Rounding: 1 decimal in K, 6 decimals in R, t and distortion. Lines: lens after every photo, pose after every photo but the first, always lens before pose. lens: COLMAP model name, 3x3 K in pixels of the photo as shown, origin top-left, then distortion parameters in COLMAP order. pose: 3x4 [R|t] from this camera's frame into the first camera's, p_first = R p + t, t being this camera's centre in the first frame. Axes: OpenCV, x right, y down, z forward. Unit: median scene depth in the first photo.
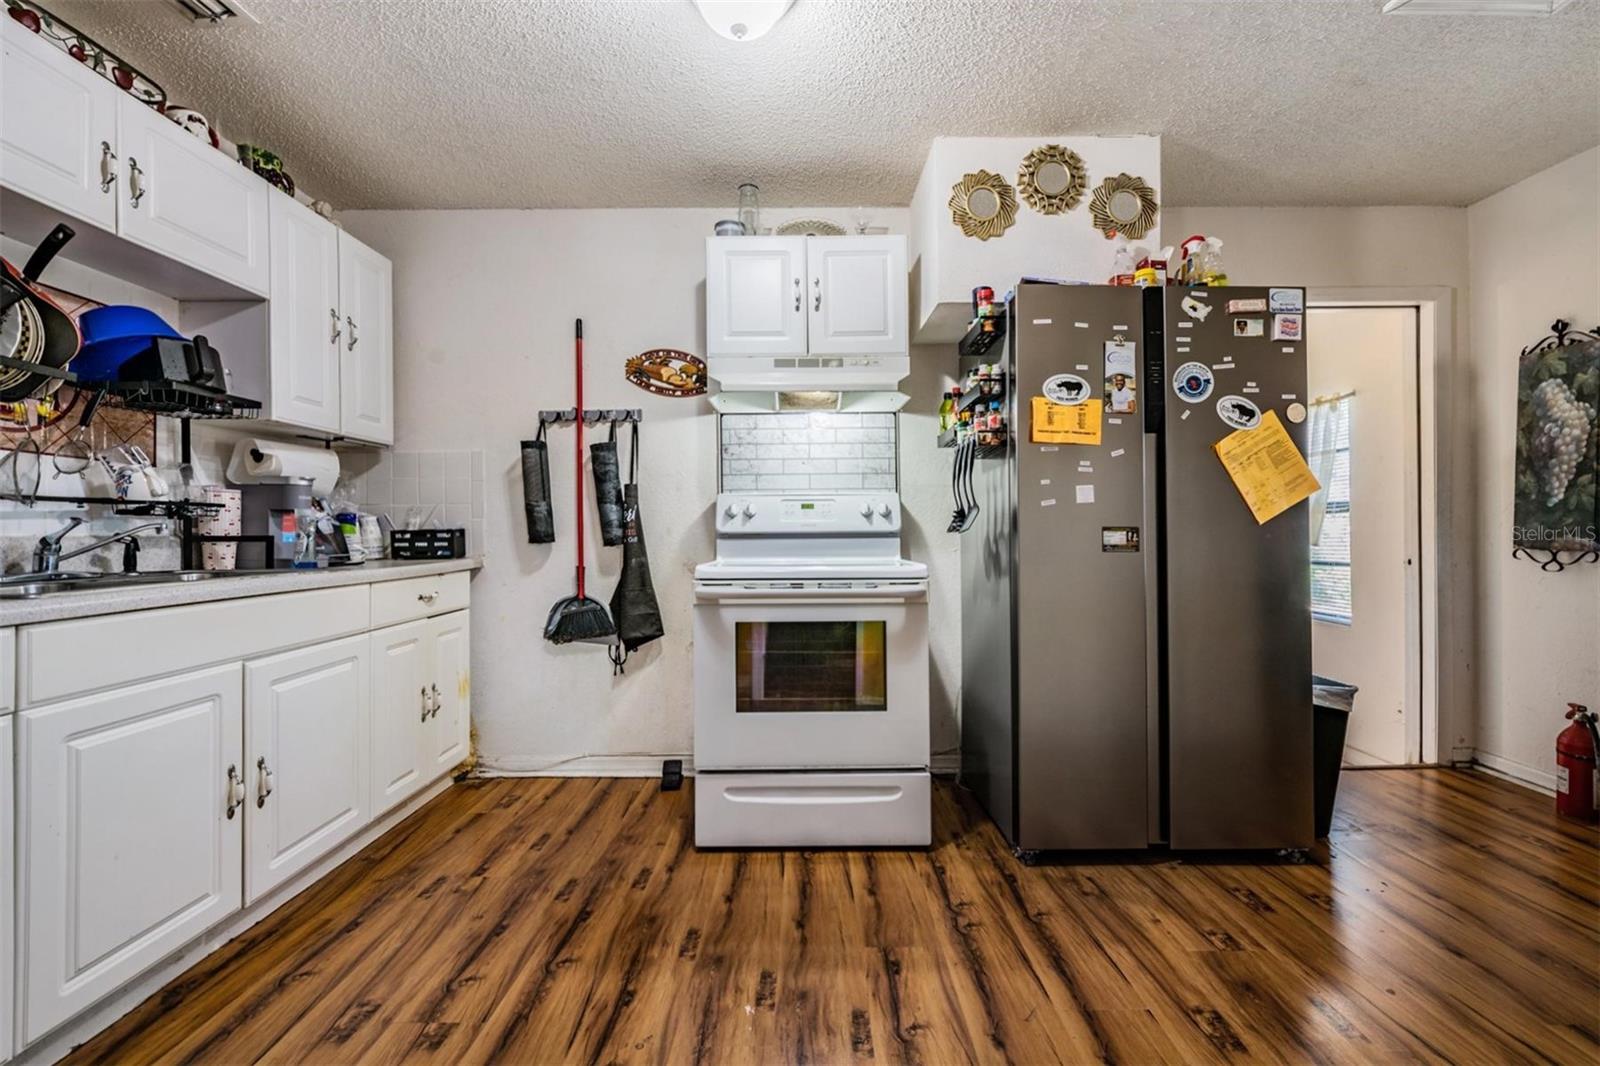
lens RADIAL K [[644.9, 0, 806.9], [0, 644.9, 533.6], [0, 0, 1]] dist [-0.003809, -0.005112]
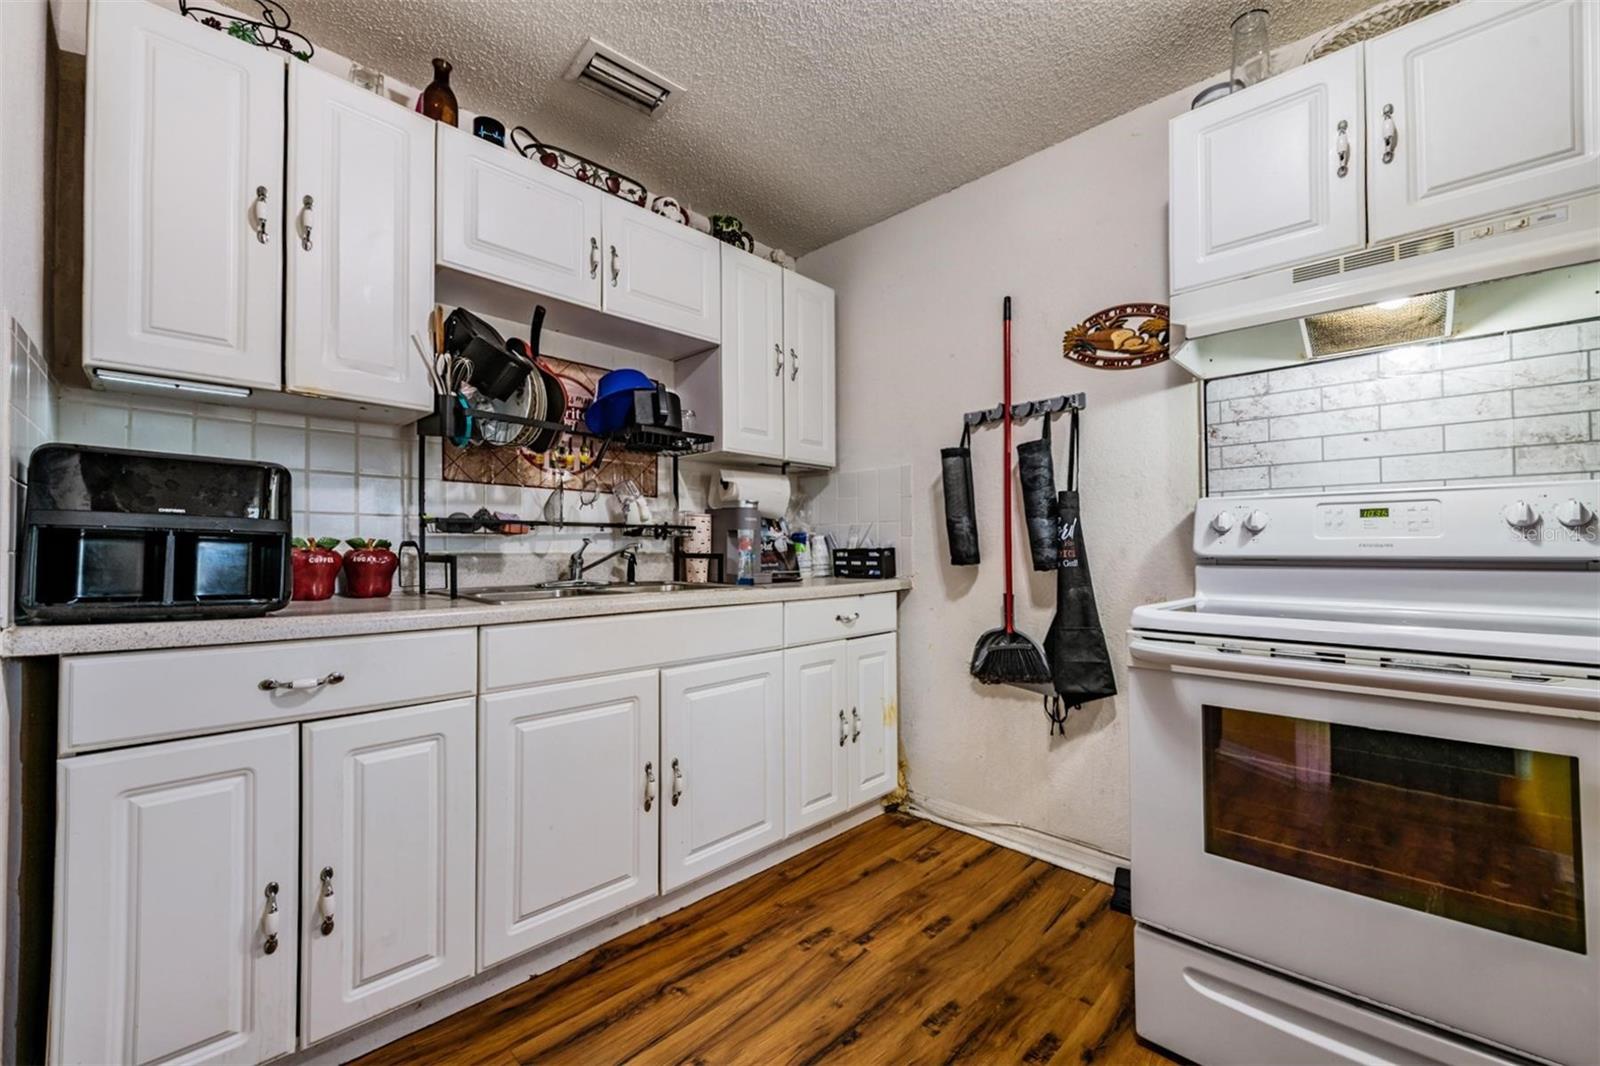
lens RADIAL K [[644.9, 0, 787.9], [0, 644.9, 537.9], [0, 0, 1]] dist [-0.003809, -0.005112]
pose [[0.709891, -0.005329, -0.704291, 0.040009], [-0.008782, 0.999827, -0.016417, -0.007133], [0.704257, 0.017839, 0.709721, 0.285883]]
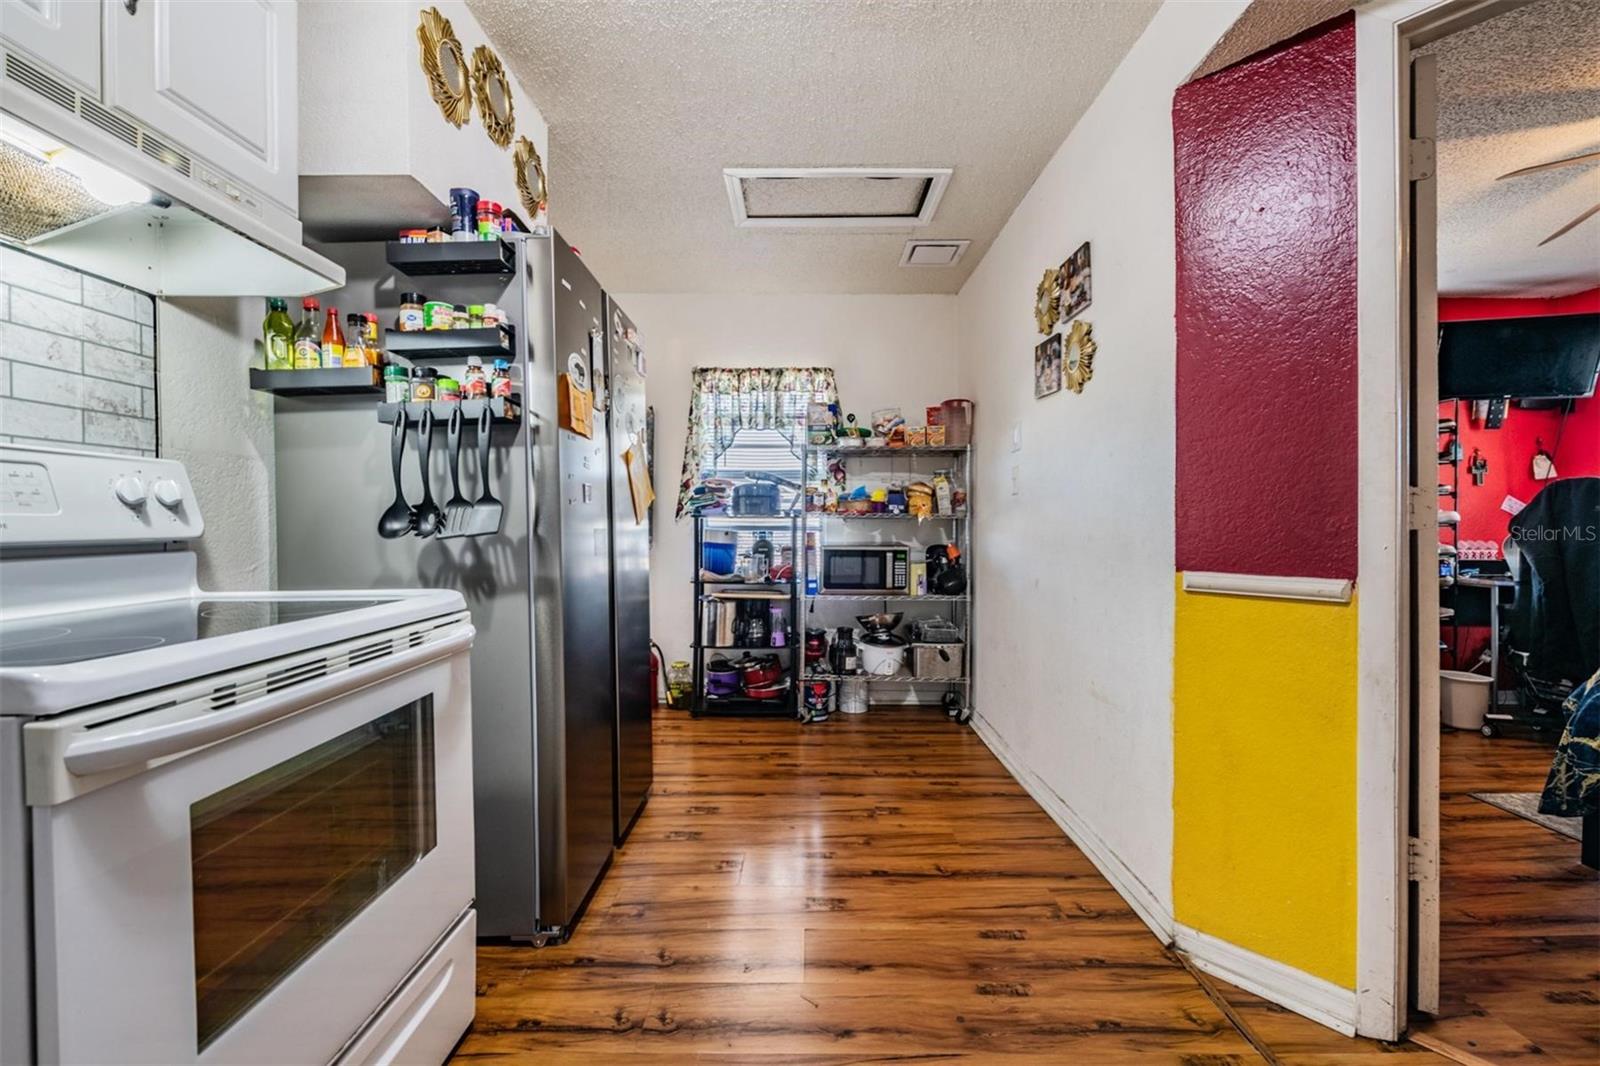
lens RADIAL K [[644.9, 0, 805.3], [0, 644.9, 530.5], [0, 0, 1]] dist [-0.003809, -0.005112]
pose [[0.018847, -0.008722, 0.999784, -0.455823], [0.012894, 0.999881, 0.008479, -0.009873], [-0.999739, 0.012732, 0.018957, 0.661791]]
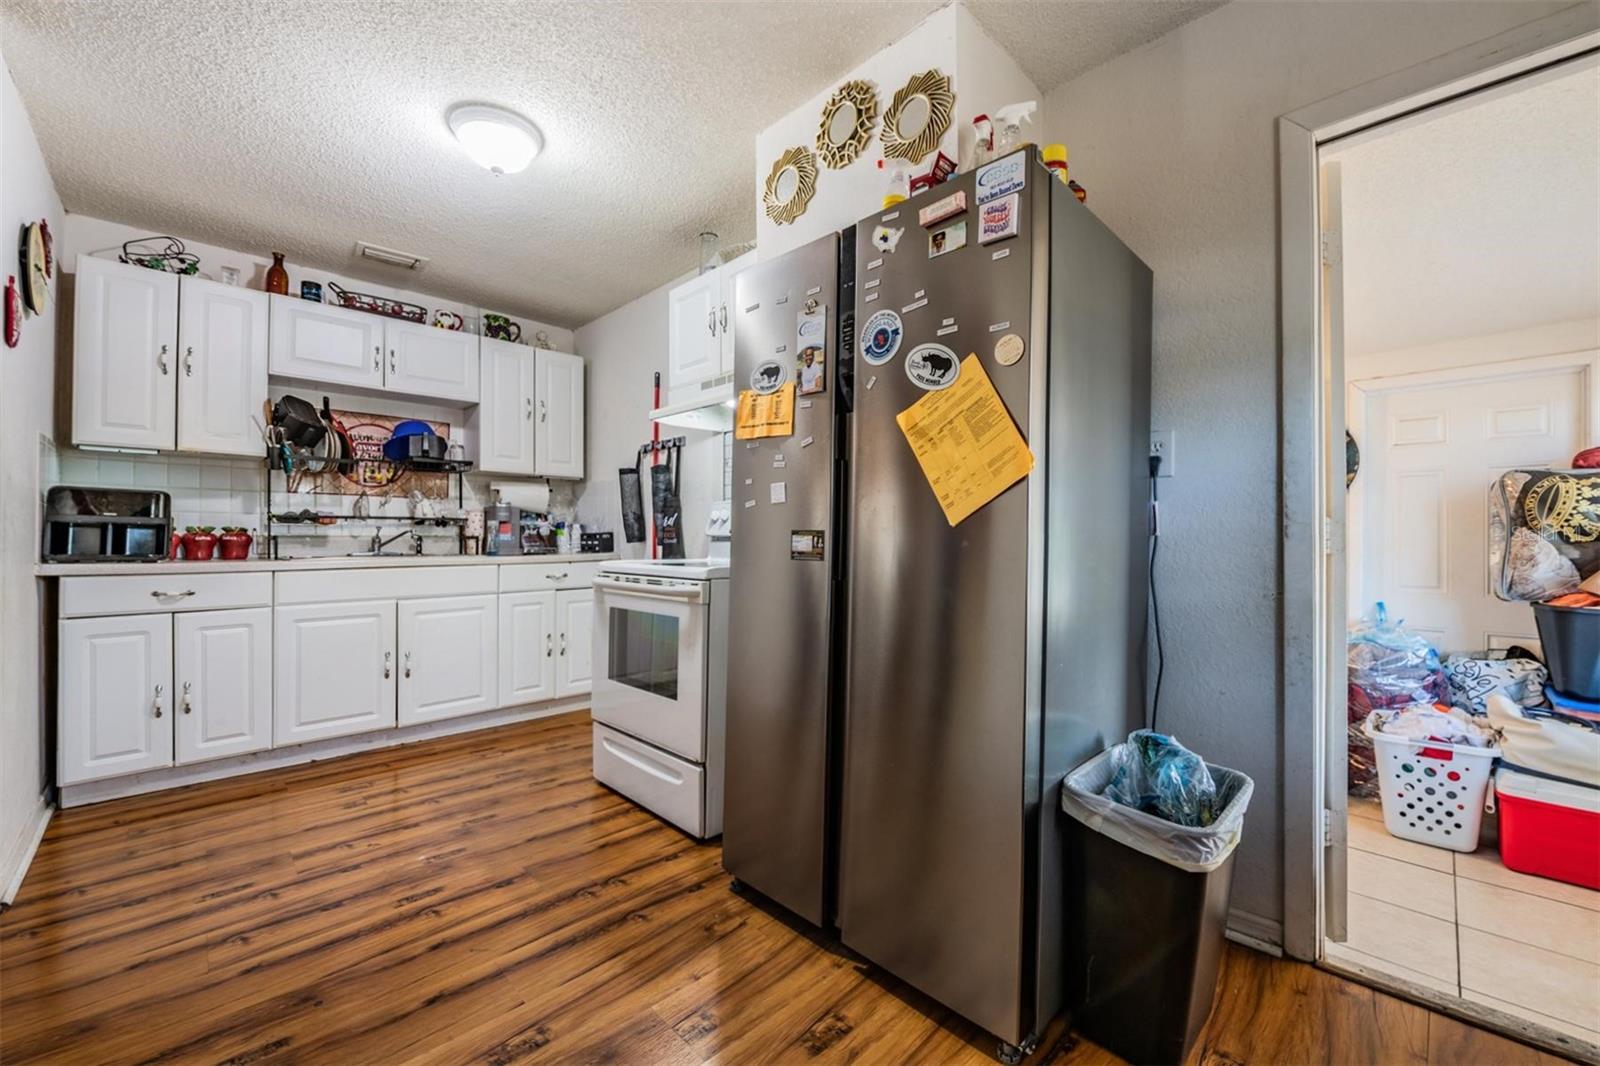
lens RADIAL K [[644.9, 0, 816.5], [0, 644.9, 534.8], [0, 0, 1]] dist [-0.003809, -0.005112]
pose [[0.697377, 0.003846, -0.716694, 1.085957], [-0.006745, 0.999977, -0.001197, -0.003379], [0.716673, 0.005669, 0.697387, 0.421355]]
